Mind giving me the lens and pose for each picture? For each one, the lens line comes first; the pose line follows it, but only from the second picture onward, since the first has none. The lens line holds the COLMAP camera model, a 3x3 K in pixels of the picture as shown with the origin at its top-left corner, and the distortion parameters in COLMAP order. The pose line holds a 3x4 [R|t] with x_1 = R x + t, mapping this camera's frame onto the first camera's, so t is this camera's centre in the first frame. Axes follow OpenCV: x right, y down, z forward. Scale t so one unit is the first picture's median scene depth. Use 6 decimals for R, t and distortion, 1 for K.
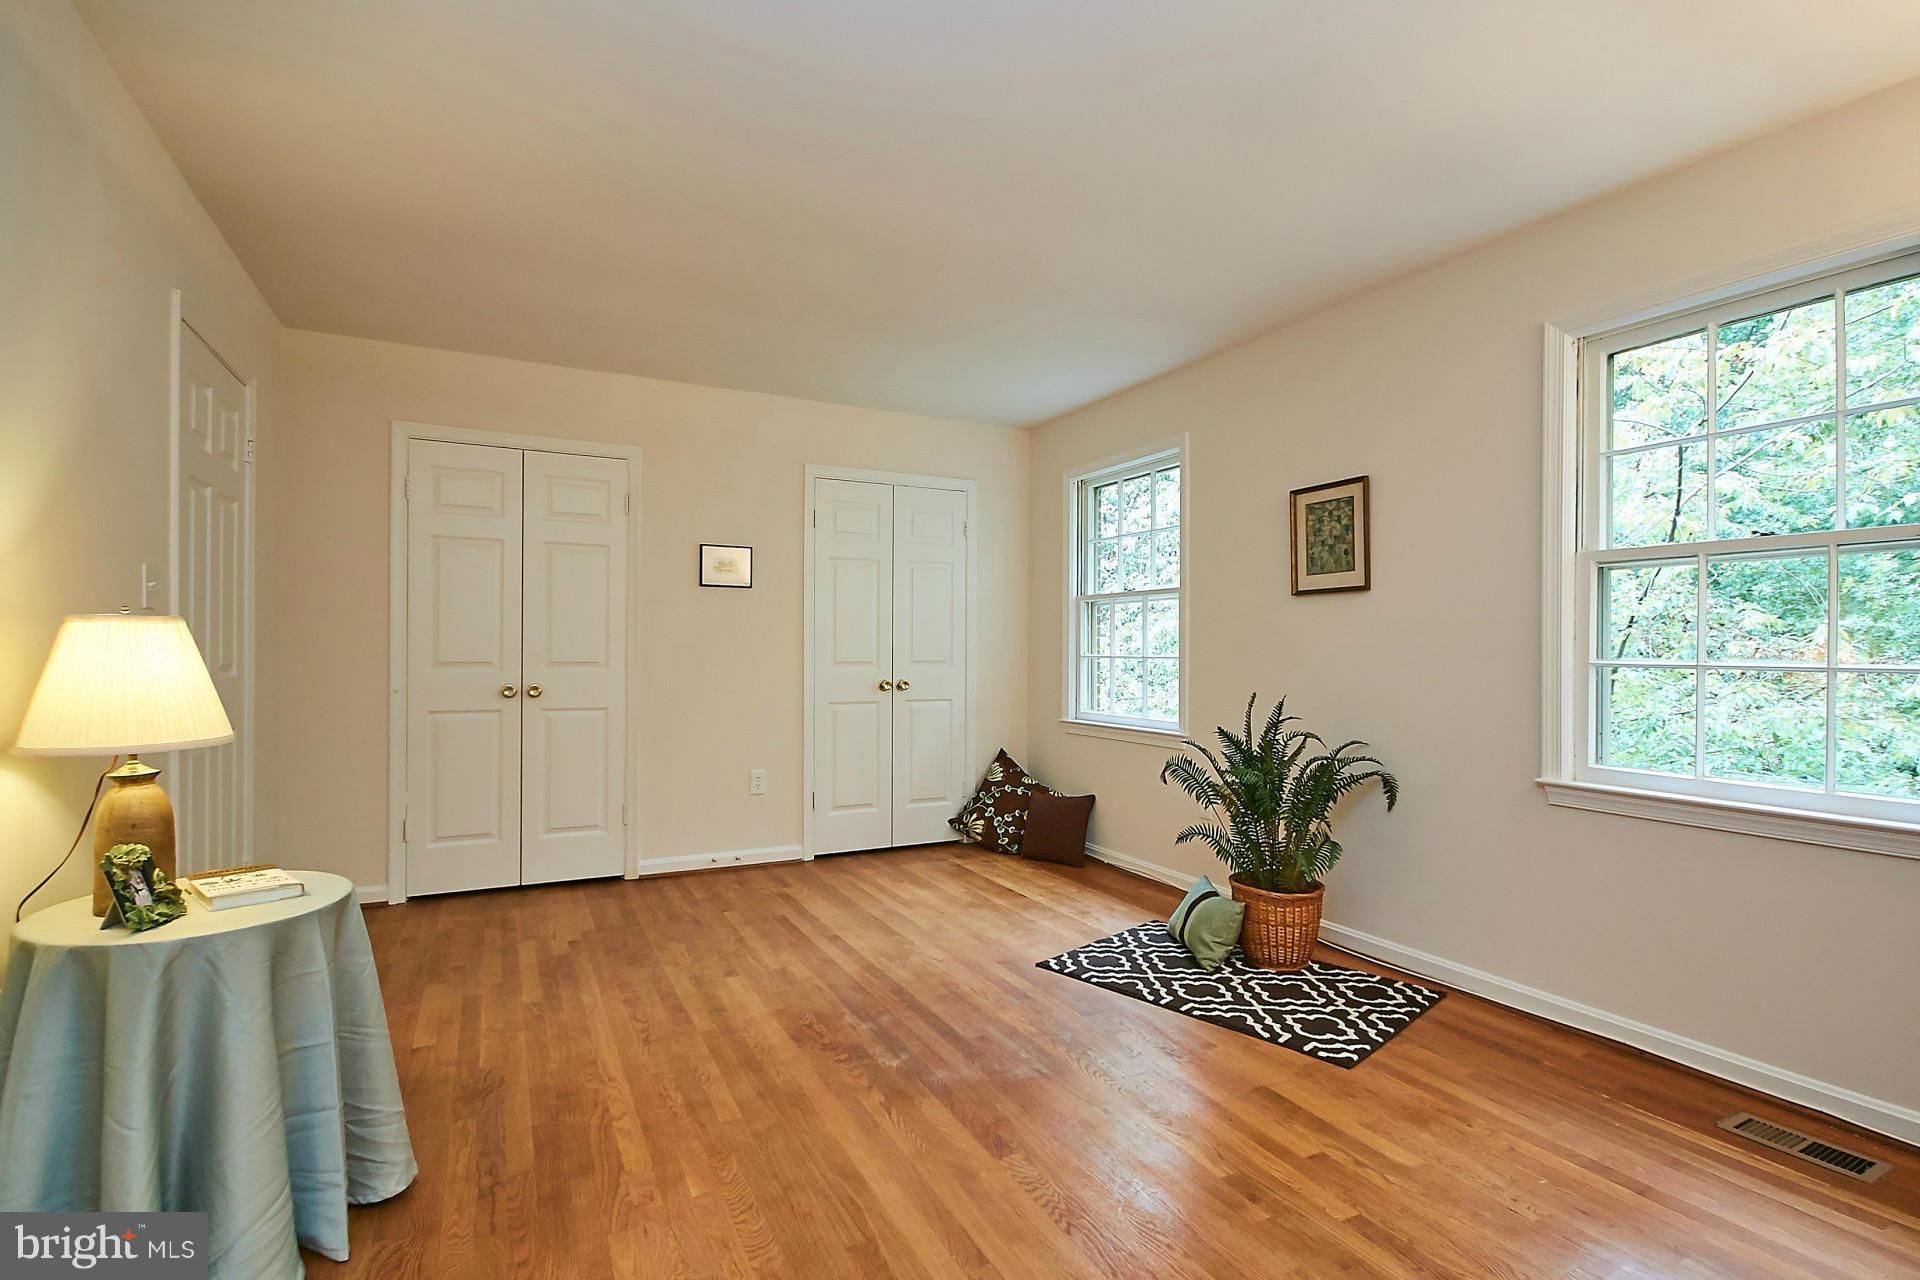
lens RADIAL K [[887.9, 0, 950.9], [0, 887.9, 641.0], [0, 0, 1]] dist [0.000682, -0.000511]
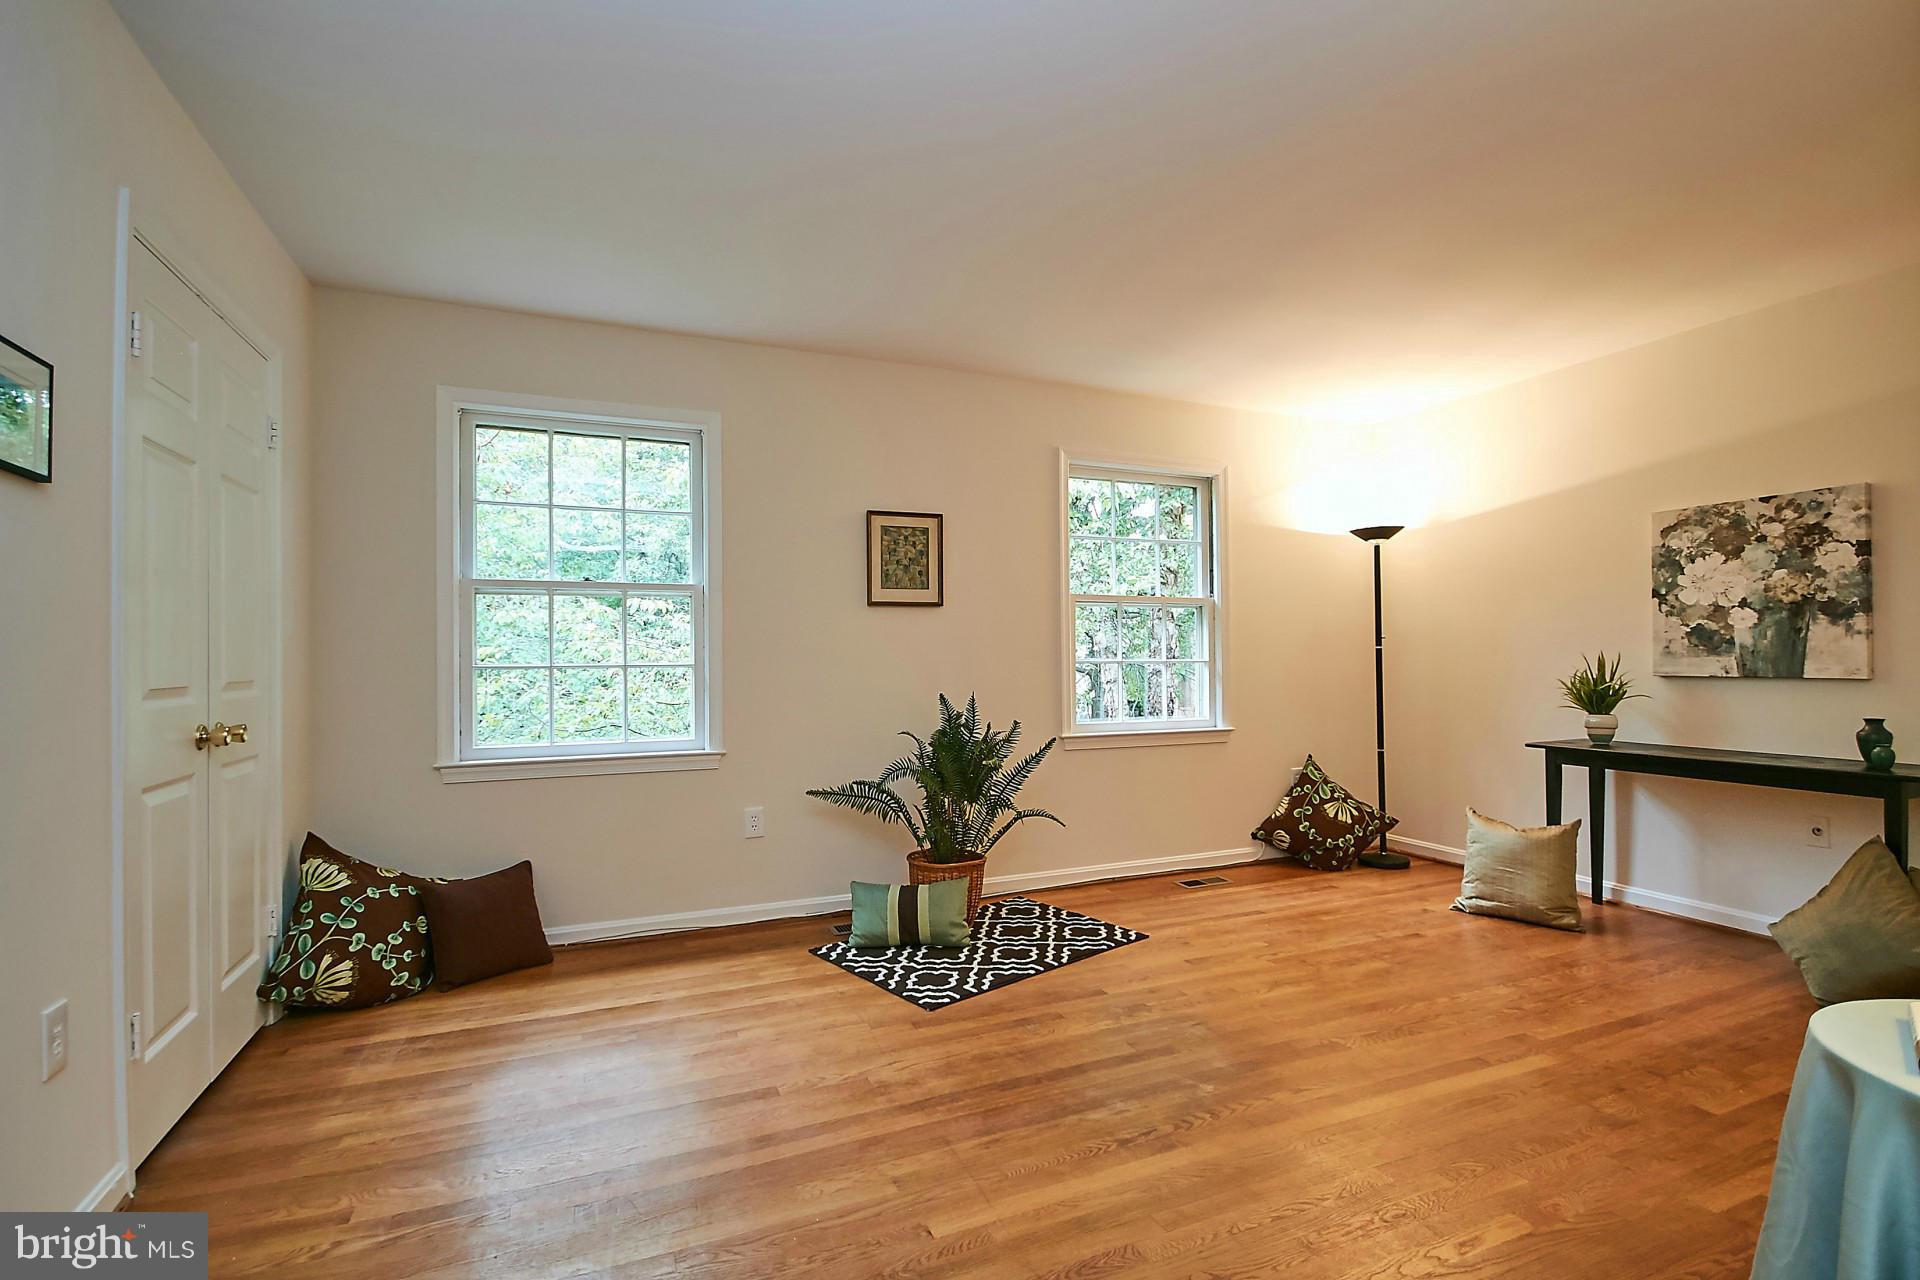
lens RADIAL K [[887.9, 0, 952.1], [0, 887.9, 651.7], [0, 0, 1]] dist [0.000682, -0.000511]
pose [[0.078189, 0.000332, 0.996939, -0.756062], [-0.004765, 0.999989, 0.000041, 0.005771], [-0.996927, -0.004754, 0.078190, 0.874010]]
